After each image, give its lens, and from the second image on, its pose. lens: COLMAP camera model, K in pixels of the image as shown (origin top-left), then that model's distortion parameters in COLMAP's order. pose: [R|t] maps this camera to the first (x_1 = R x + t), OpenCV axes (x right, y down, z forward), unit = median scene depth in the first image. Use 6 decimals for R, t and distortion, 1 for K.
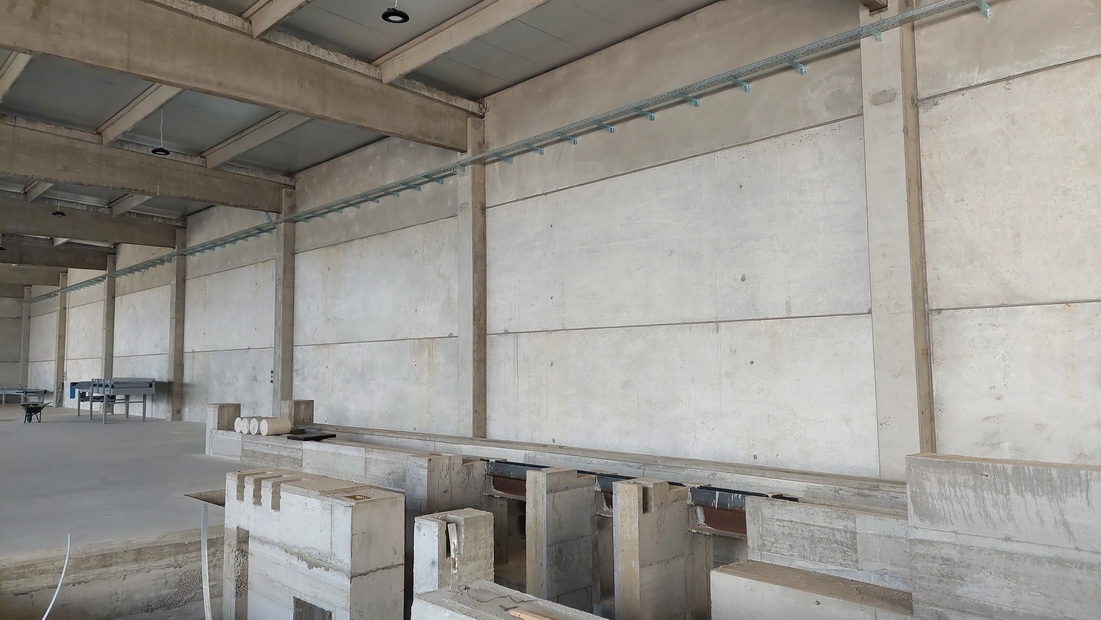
lens RADIAL K [[774.7, 0, 554.2], [0, 774.7, 289.4], [0, 0, 1]] dist [0.058665, -0.072265]
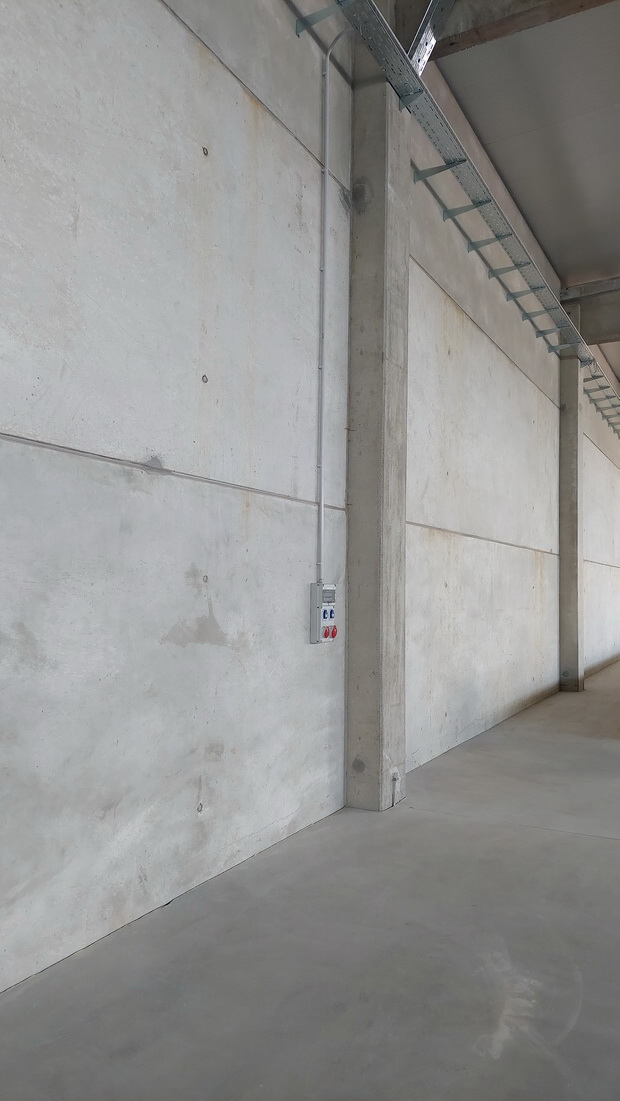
lens RADIAL K [[774.7, 0, 314.9], [0, 774.7, 555.4], [0, 0, 1]] dist [0.058665, -0.072265]
pose [[-0.298943, 0.047574, 0.953084, -0.624563], [-0.103409, 0.991260, -0.081915, 0.116743], [-0.948651, -0.123046, -0.291411, 1.109273]]
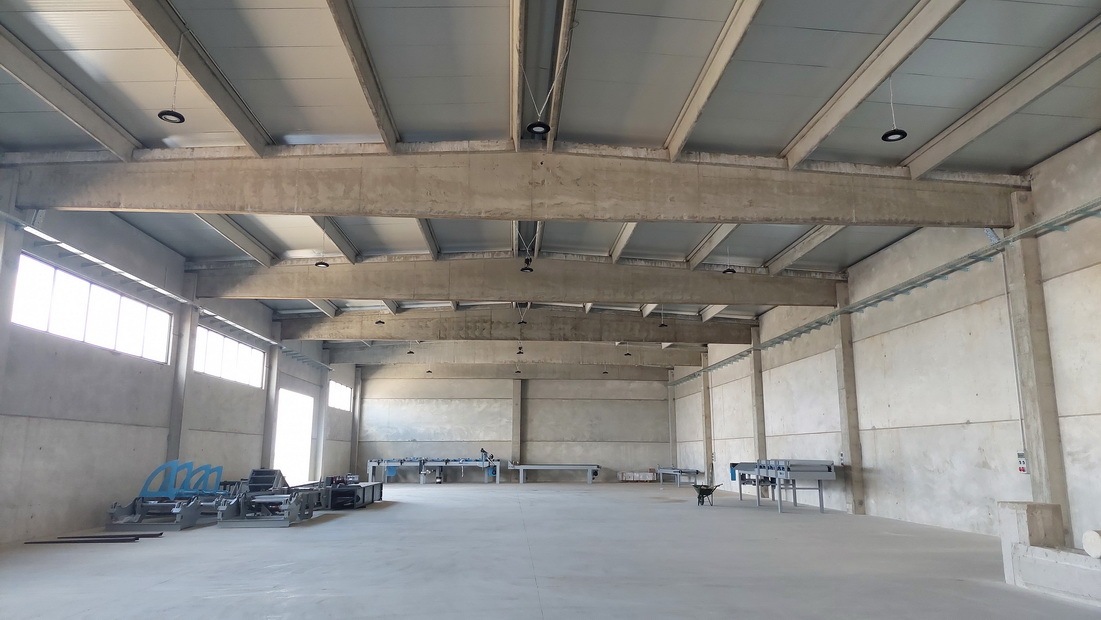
lens RADIAL K [[774.7, 0, 551.8], [0, 774.7, 296.1], [0, 0, 1]] dist [0.058665, -0.072265]
pose [[0.756375, -0.116664, -0.643650, -0.217317], [0.052569, 0.991626, -0.117961, 0.025996], [0.652022, 0.055387, 0.756174, 0.195924]]
